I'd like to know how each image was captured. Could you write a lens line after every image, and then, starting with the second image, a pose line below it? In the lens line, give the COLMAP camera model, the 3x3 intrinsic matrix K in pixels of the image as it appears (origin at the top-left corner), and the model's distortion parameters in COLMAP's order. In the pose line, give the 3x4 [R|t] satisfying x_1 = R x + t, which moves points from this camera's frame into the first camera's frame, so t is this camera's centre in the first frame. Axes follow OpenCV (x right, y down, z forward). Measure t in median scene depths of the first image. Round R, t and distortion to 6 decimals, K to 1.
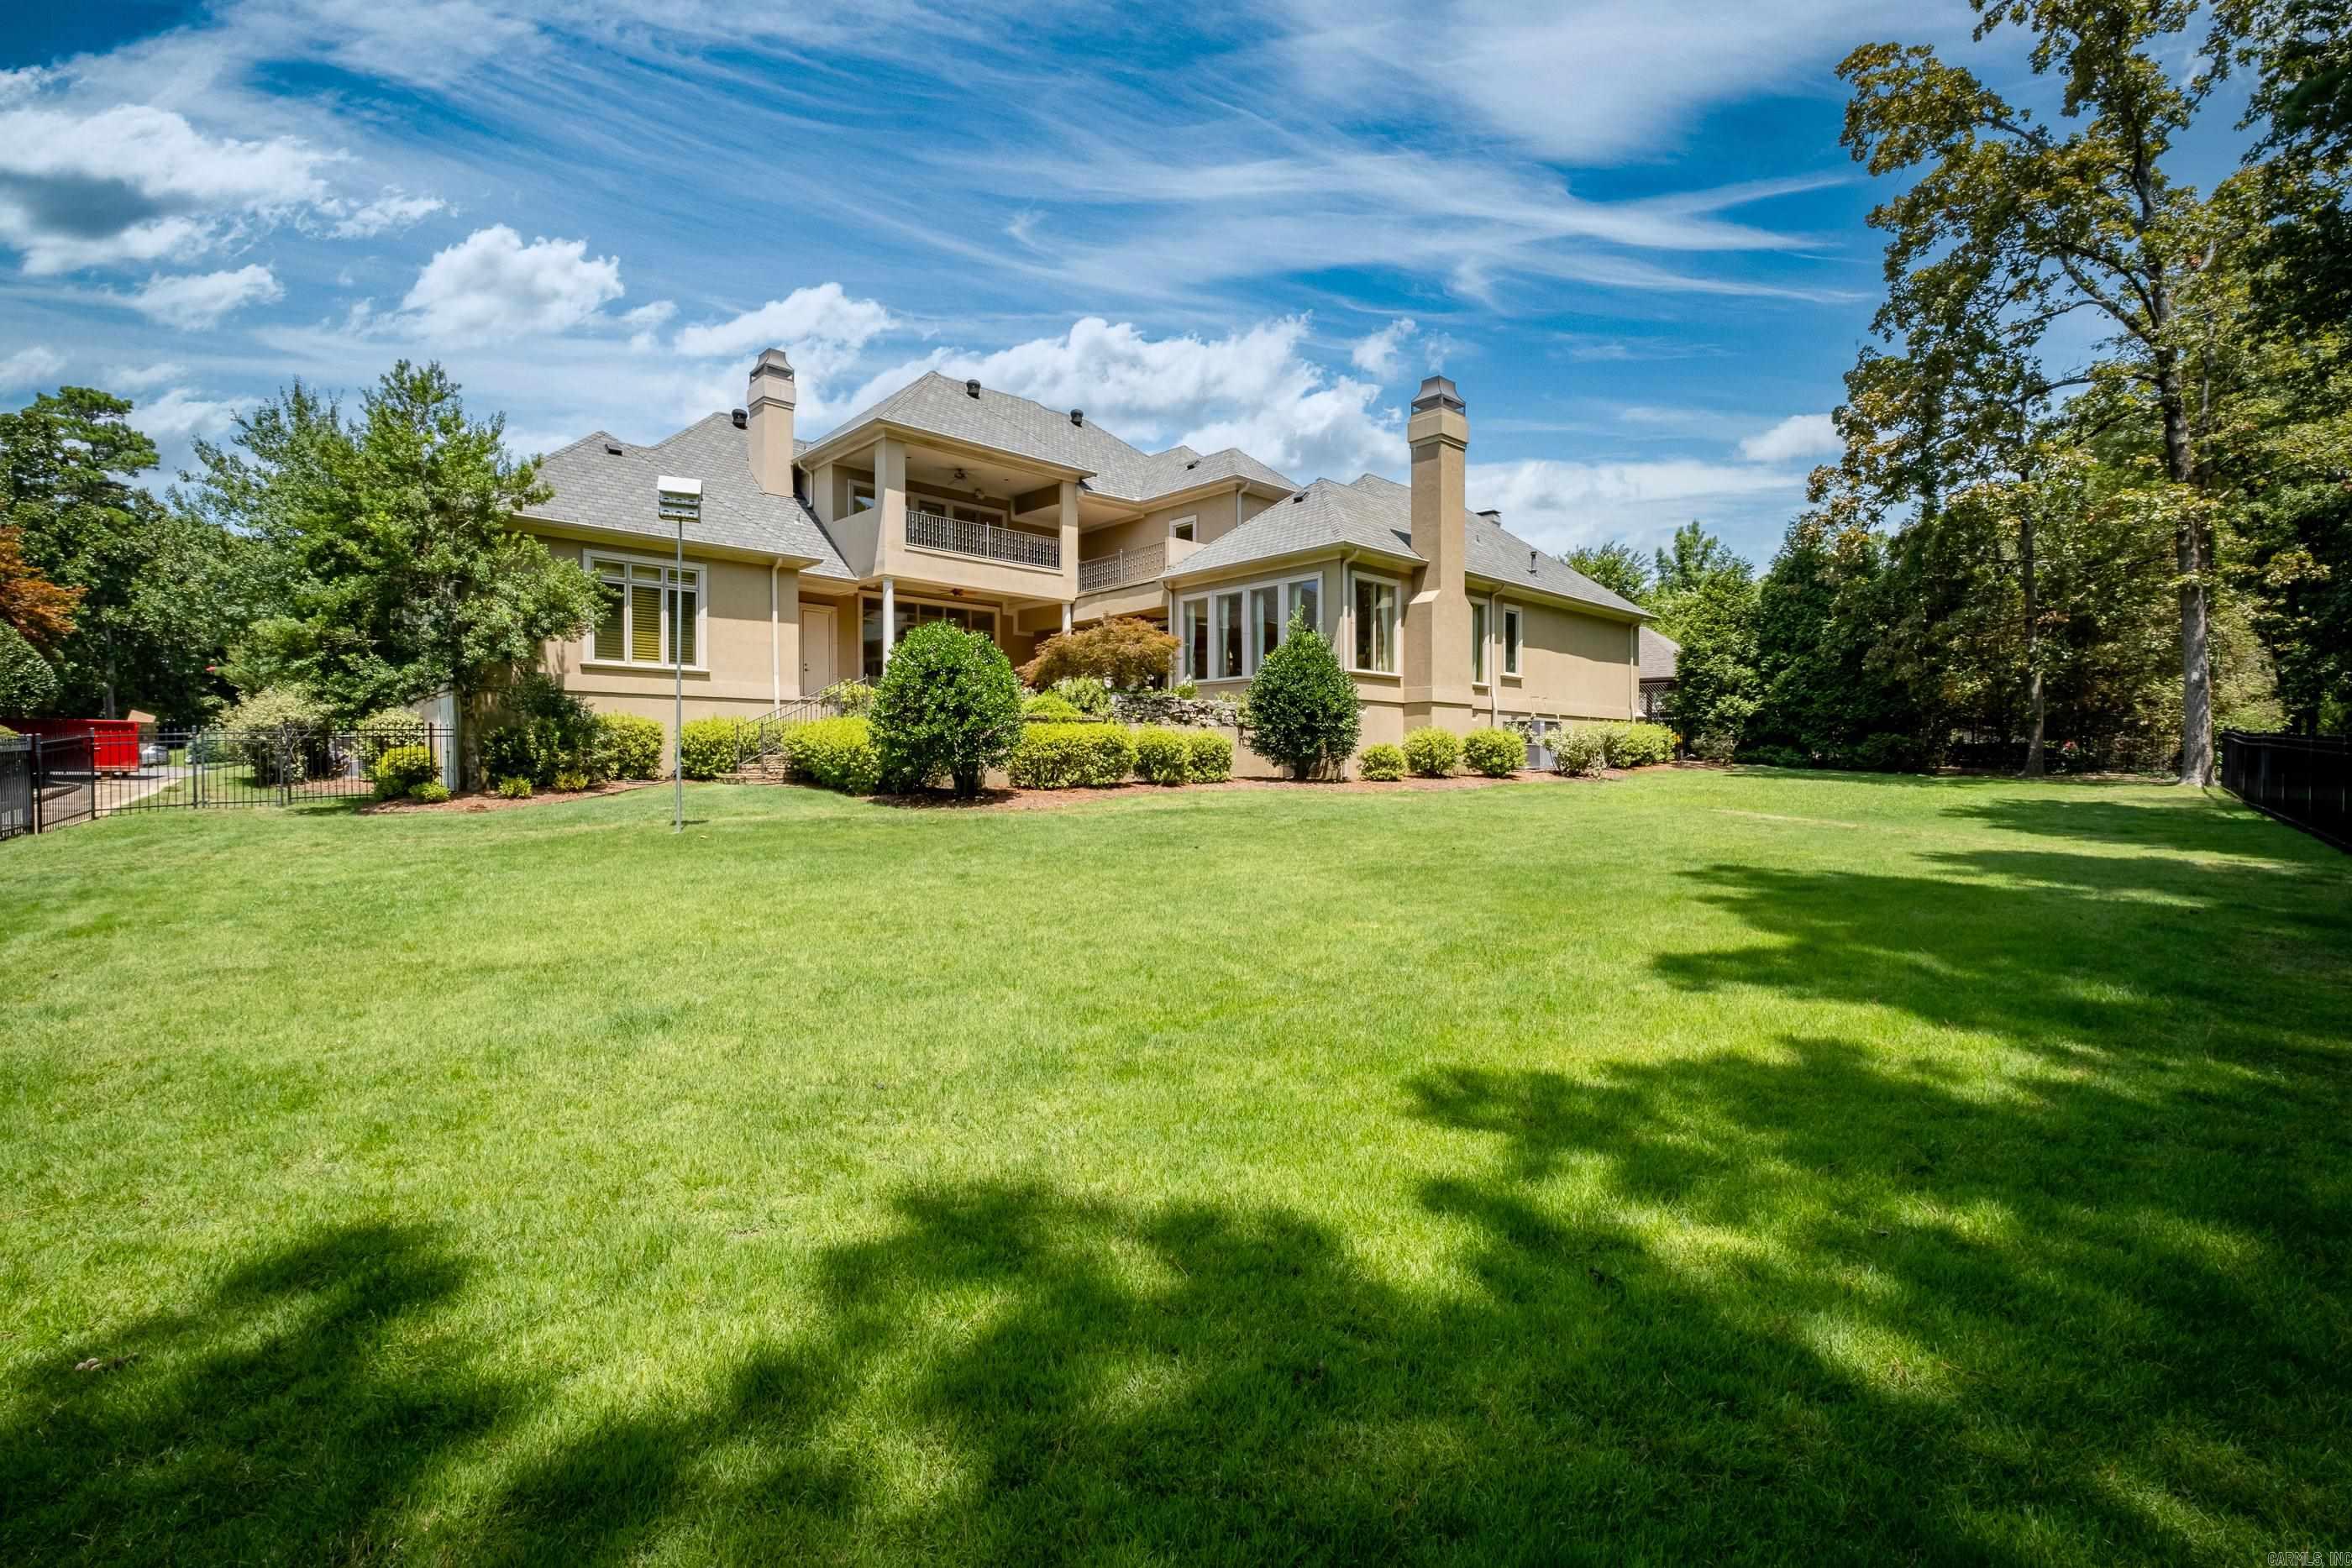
lens RADIAL K [[1061.4, 0, 1176.0], [0, 1061.4, 784.0], [0, 0, 1]] dist [-0.002314, -0.000898]
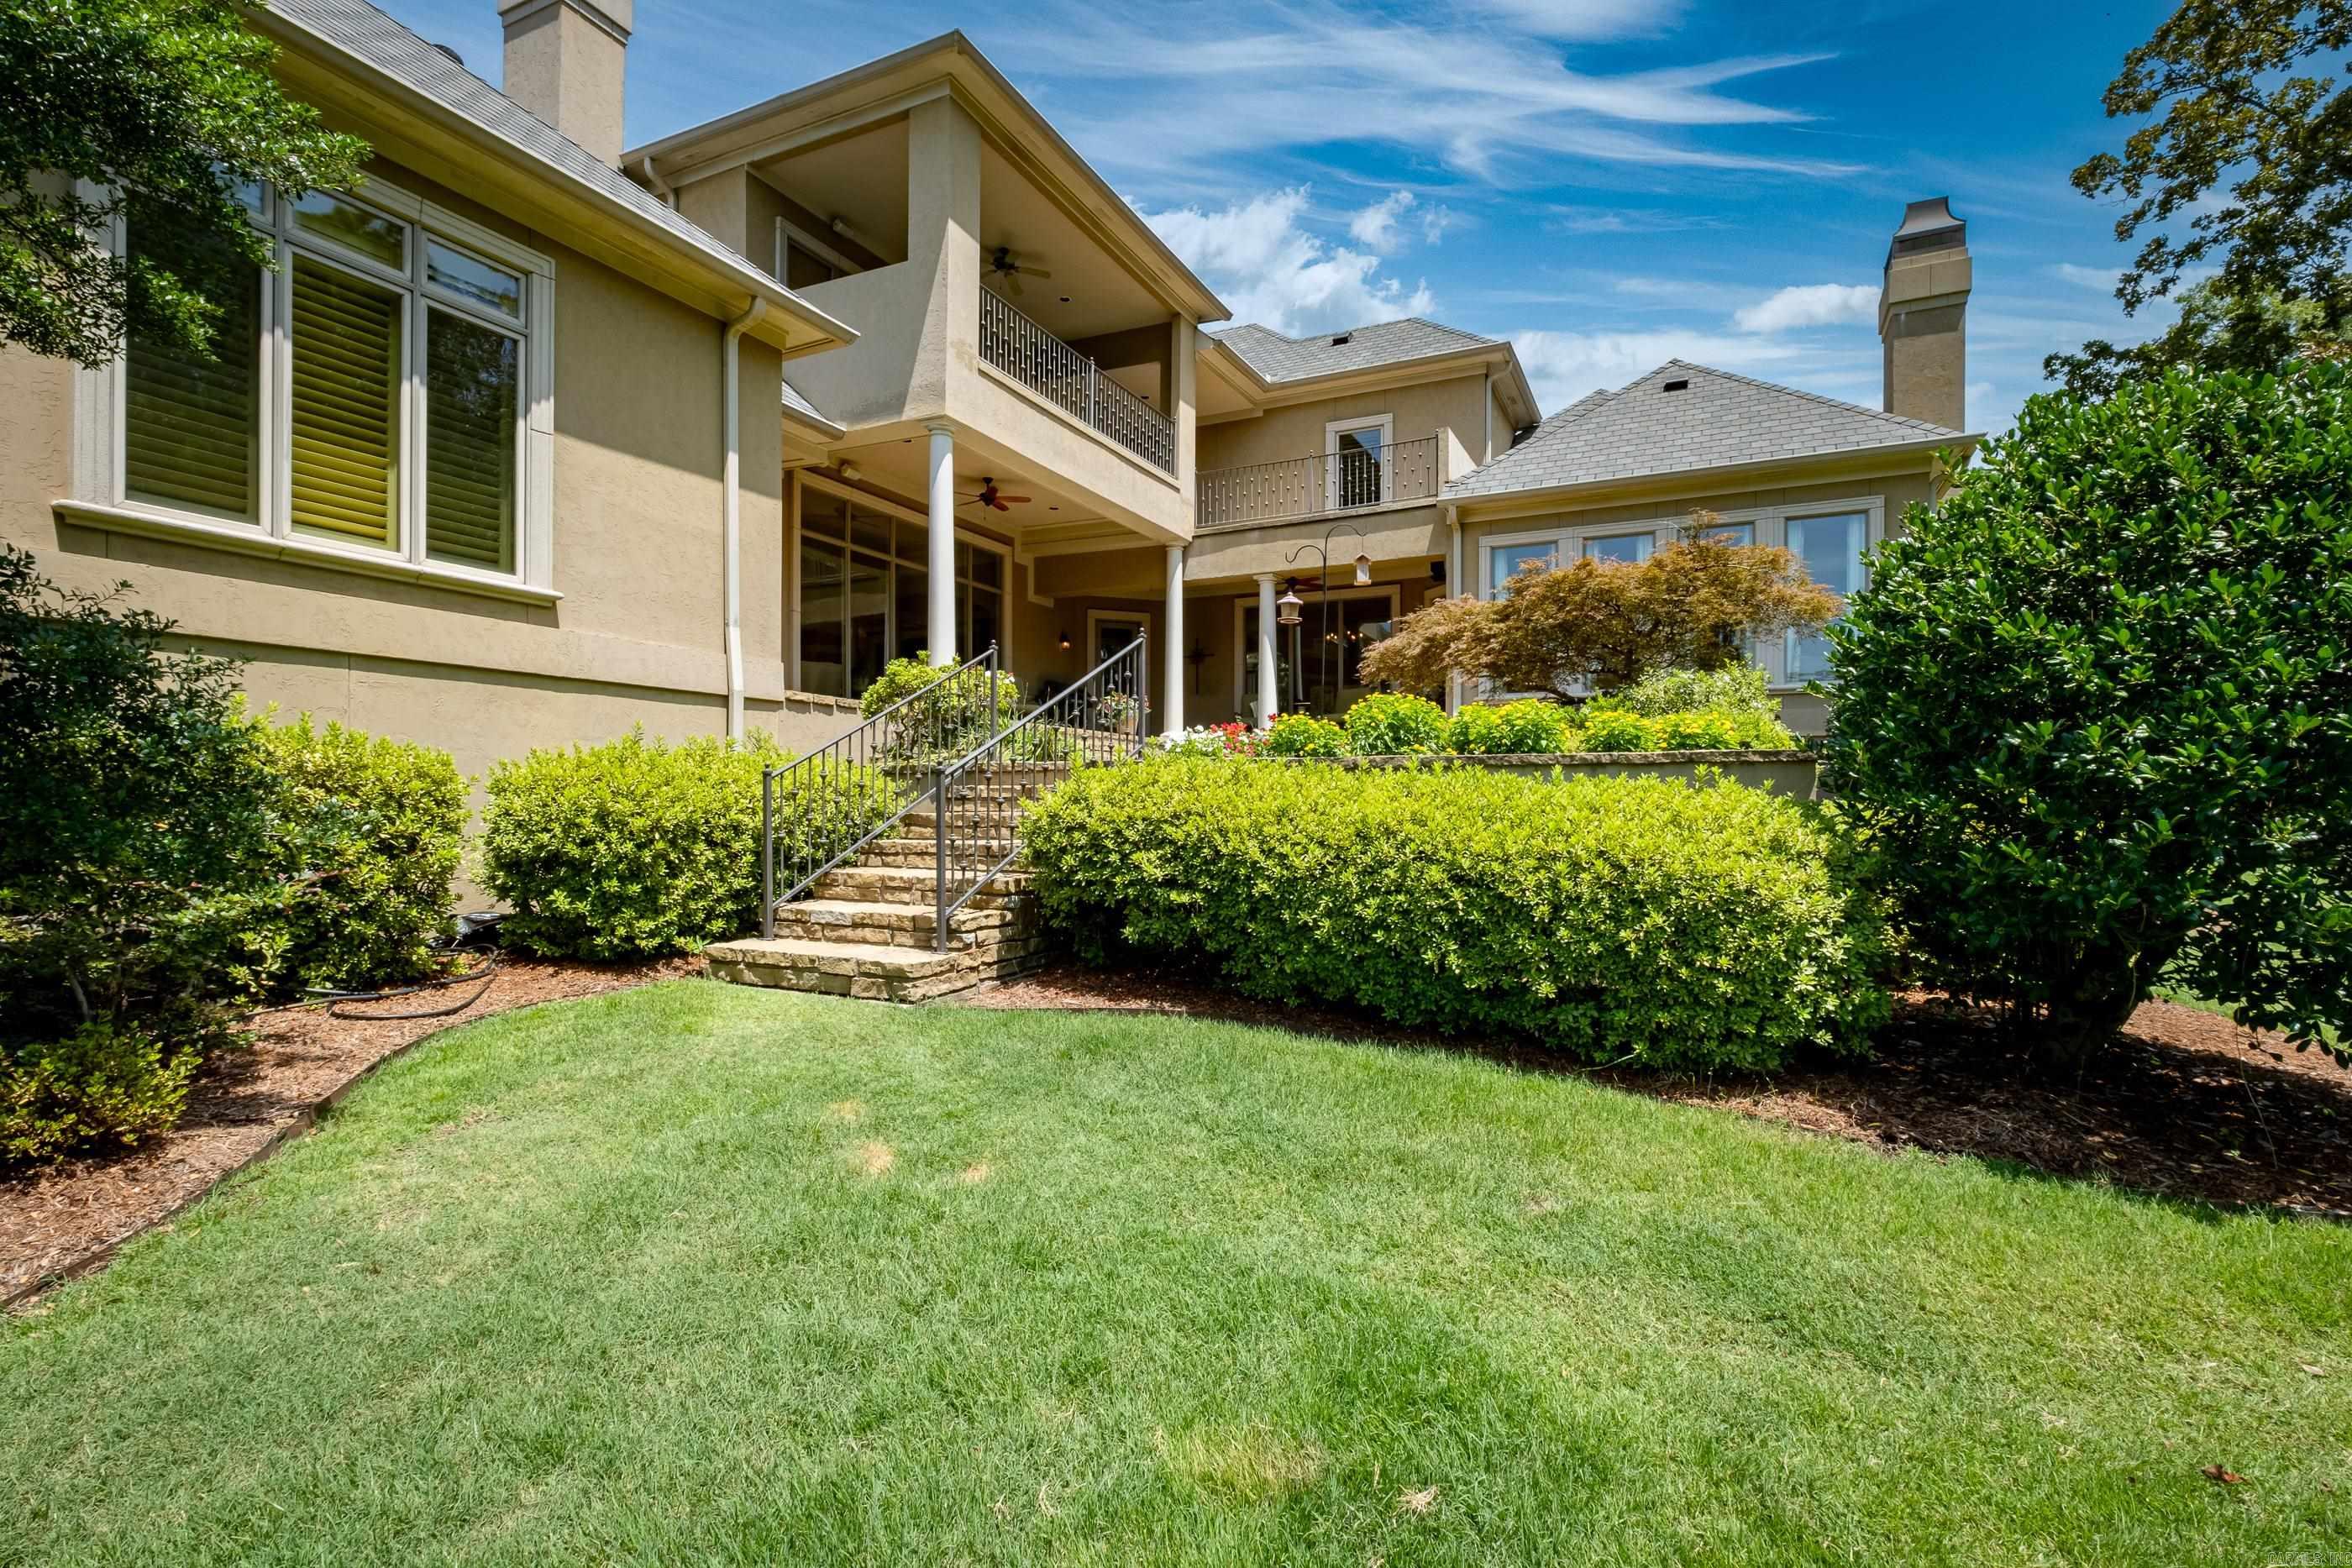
lens RADIAL K [[1061.4, 0, 1176.0], [0, 1061.4, 784.0], [0, 0, 1]] dist [-0.002314, -0.000898]
pose [[0.924540, 0.004660, 0.381056, -0.383882], [0.009042, 0.999375, -0.034160, -0.037040], [-0.380977, 0.035028, 0.923921, 0.629084]]
